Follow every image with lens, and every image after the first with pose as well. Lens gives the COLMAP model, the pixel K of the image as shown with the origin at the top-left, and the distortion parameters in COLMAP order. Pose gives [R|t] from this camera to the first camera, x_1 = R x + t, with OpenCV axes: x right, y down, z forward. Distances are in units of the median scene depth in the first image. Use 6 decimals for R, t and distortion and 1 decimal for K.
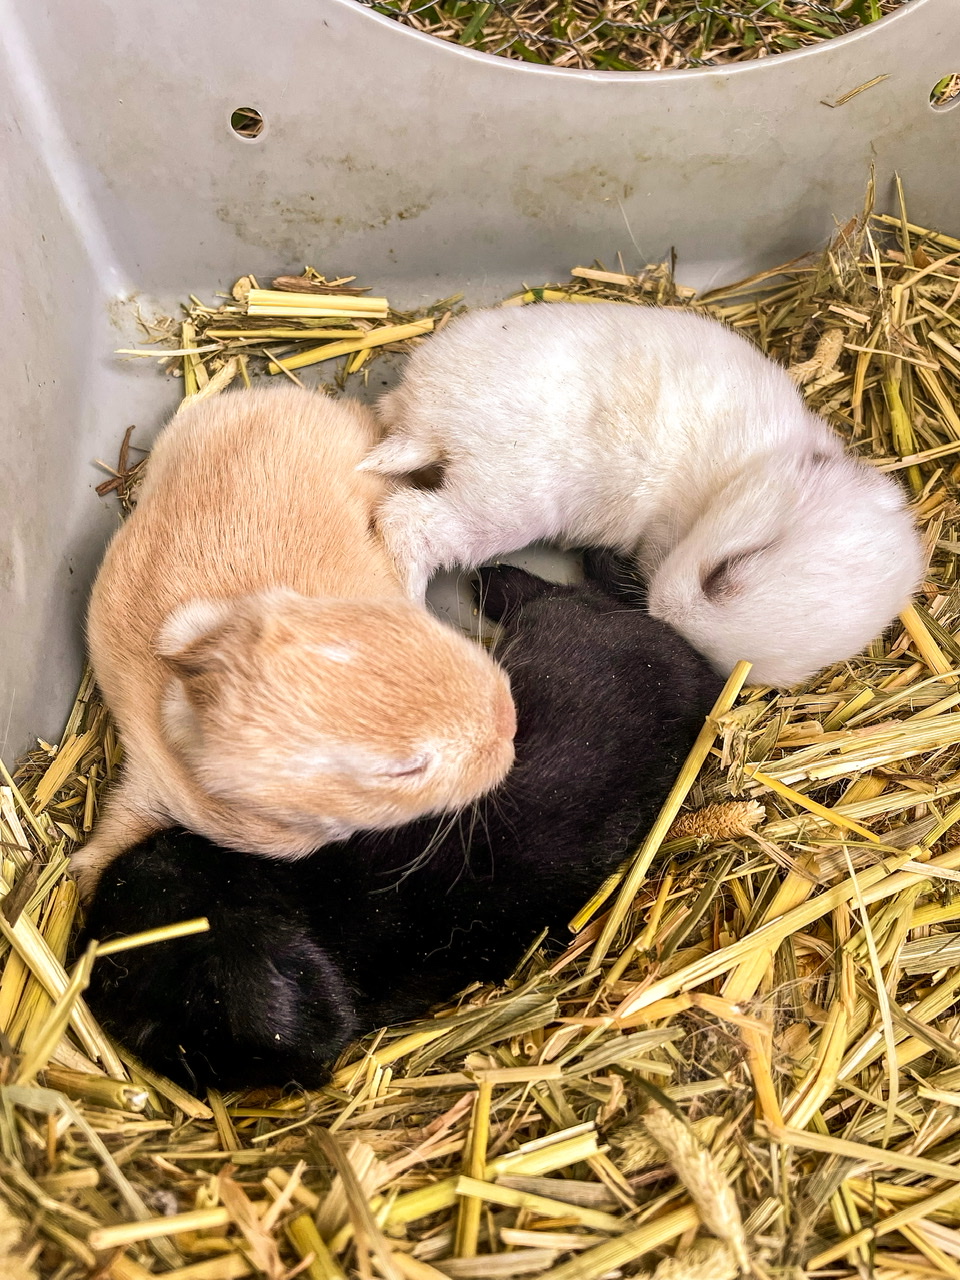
lens RADIAL K [[953.6, 0, 480.0], [0, 953.6, 640.0], [0, 0, 1]] dist [-0.024148, -0.001577]
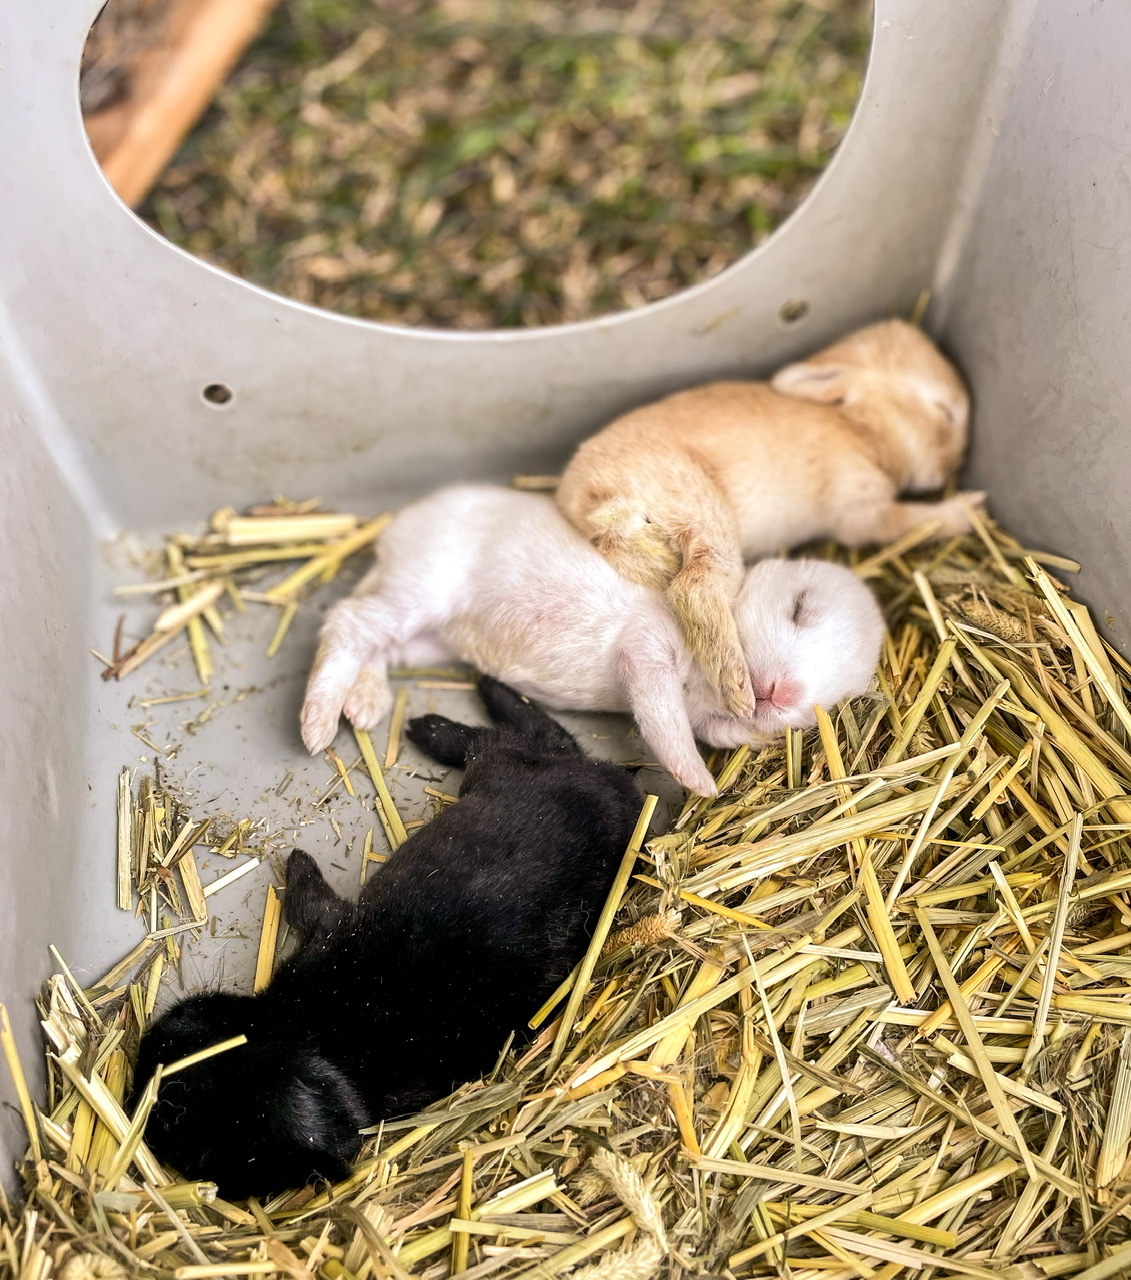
lens RADIAL K [[1074.9, 0, 565.5], [0, 1074.9, 640.0], [0, 0, 1]] dist [0.011135, 0.001972]
pose [[0.991757, -0.105253, 0.073075, 0.096768], [0.115143, 0.982280, -0.147875, 0.015083], [-0.056216, 0.155070, 0.986303, -0.533962]]
